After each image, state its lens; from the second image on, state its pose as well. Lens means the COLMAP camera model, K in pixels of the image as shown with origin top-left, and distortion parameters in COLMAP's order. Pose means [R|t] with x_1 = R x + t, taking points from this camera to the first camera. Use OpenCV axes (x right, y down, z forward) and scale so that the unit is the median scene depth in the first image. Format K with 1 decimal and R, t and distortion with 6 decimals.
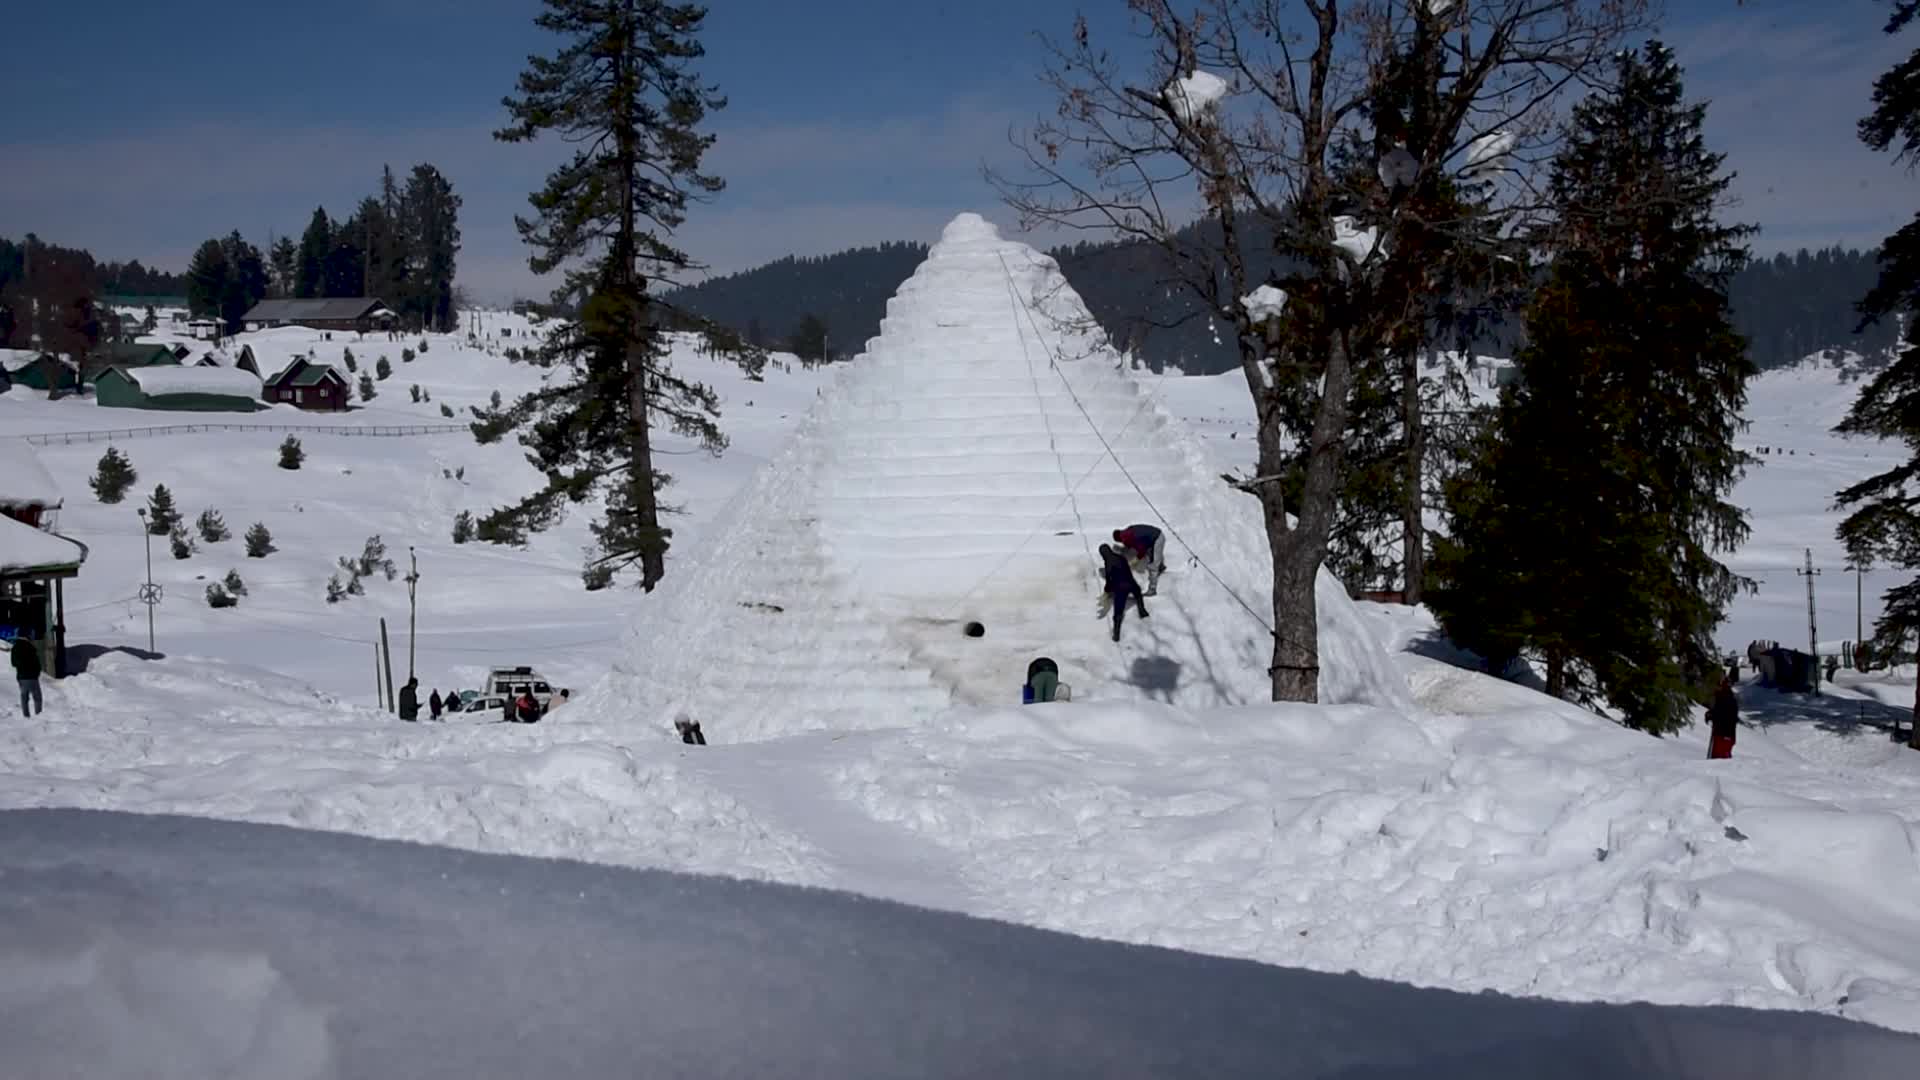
lens RADIAL K [[2062.9, 0, 960.0], [0, 2062.9, 540.0], [0, 0, 1]] dist [0.058901, 0.123198]
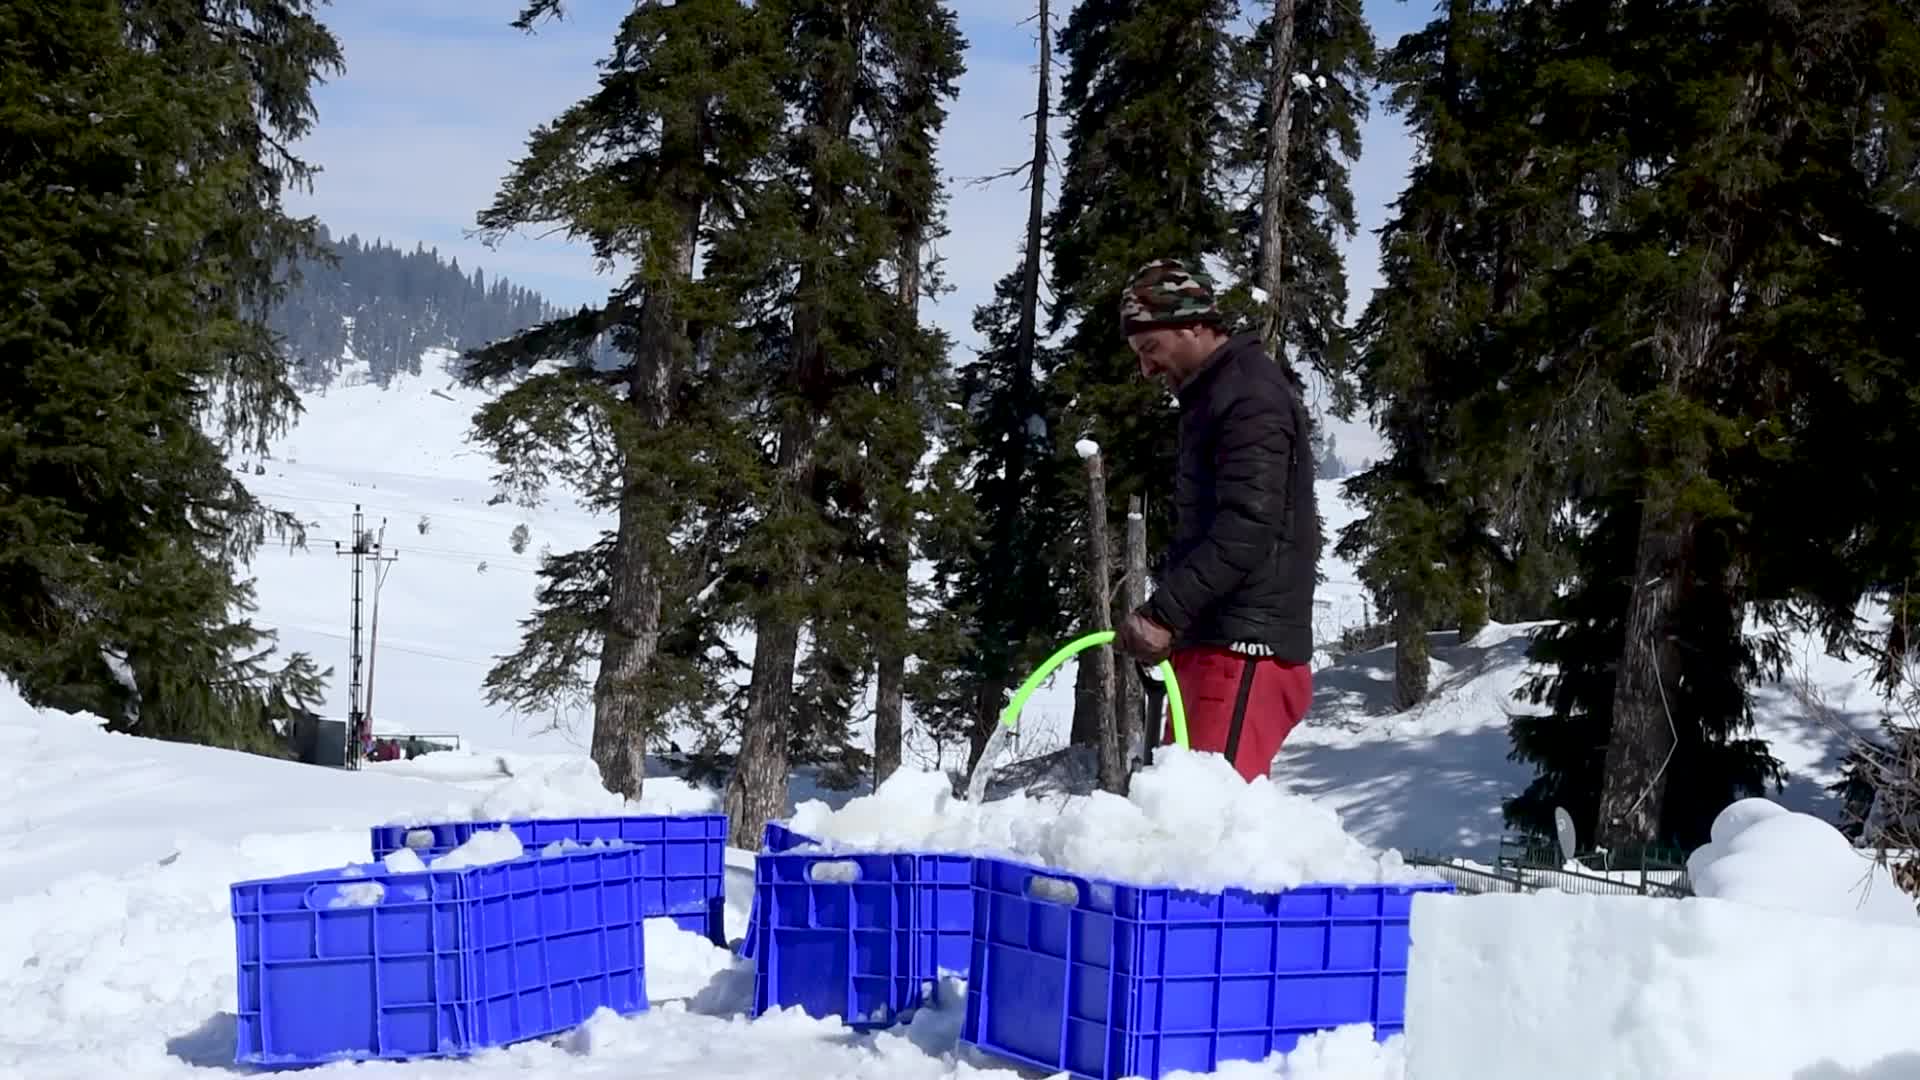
lens RADIAL K [[2929.1, 0, 960.0], [0, 2929.1, 540.0], [0, 0, 1]] dist [0.224795, 0.011838]
pose [[0.803395, 0.070930, 0.591207, 0.111470], [-0.056464, 0.997481, -0.042944, 0.044233], [-0.592764, 0.001119, 0.805376, 0.387943]]
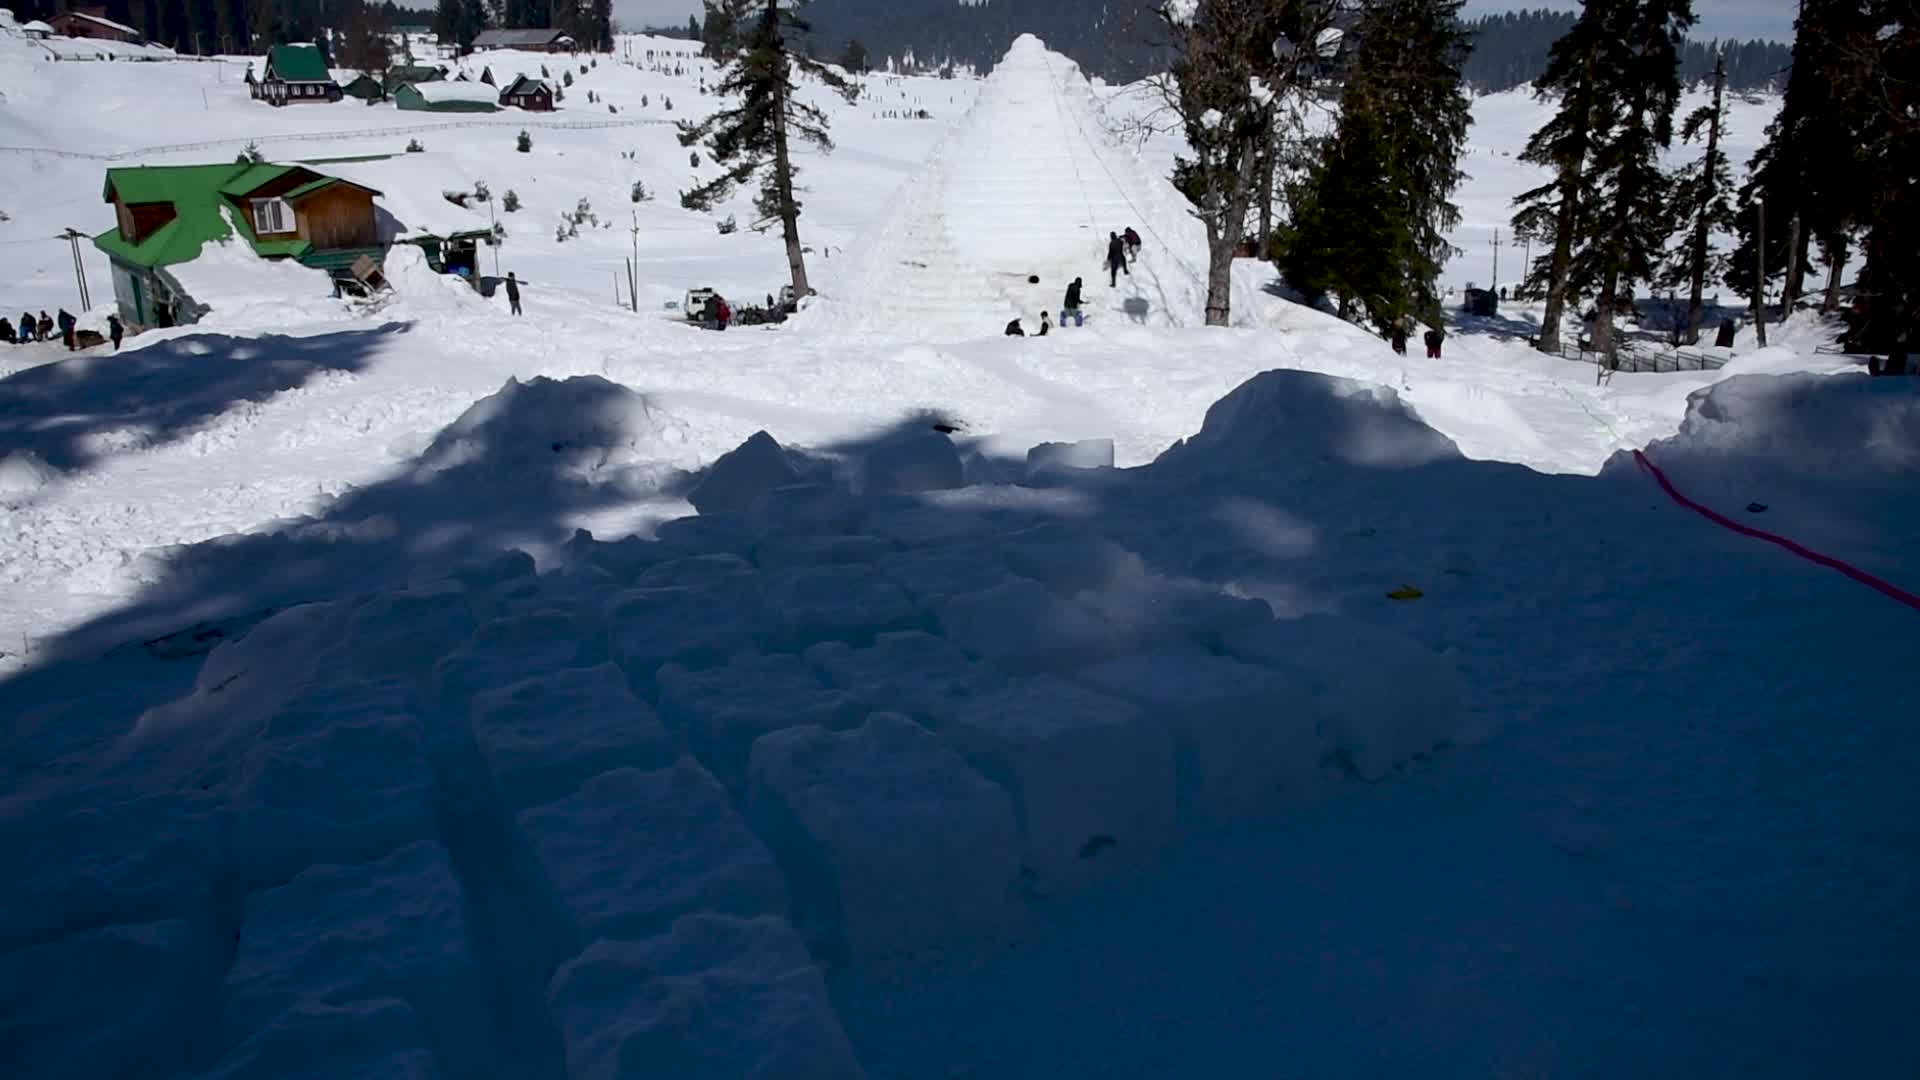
lens RADIAL K [[1389.6, 0, 961.2], [0, 1389.6, 546.1], [0, 0, 1]] dist [-0.117513, 0.096363]
pose [[0.999839, 0.010877, 0.014295, -0.035706], [-0.014064, 0.969079, 0.246351, -0.014166], [-0.011173, -0.246513, 0.969075, -0.120065]]
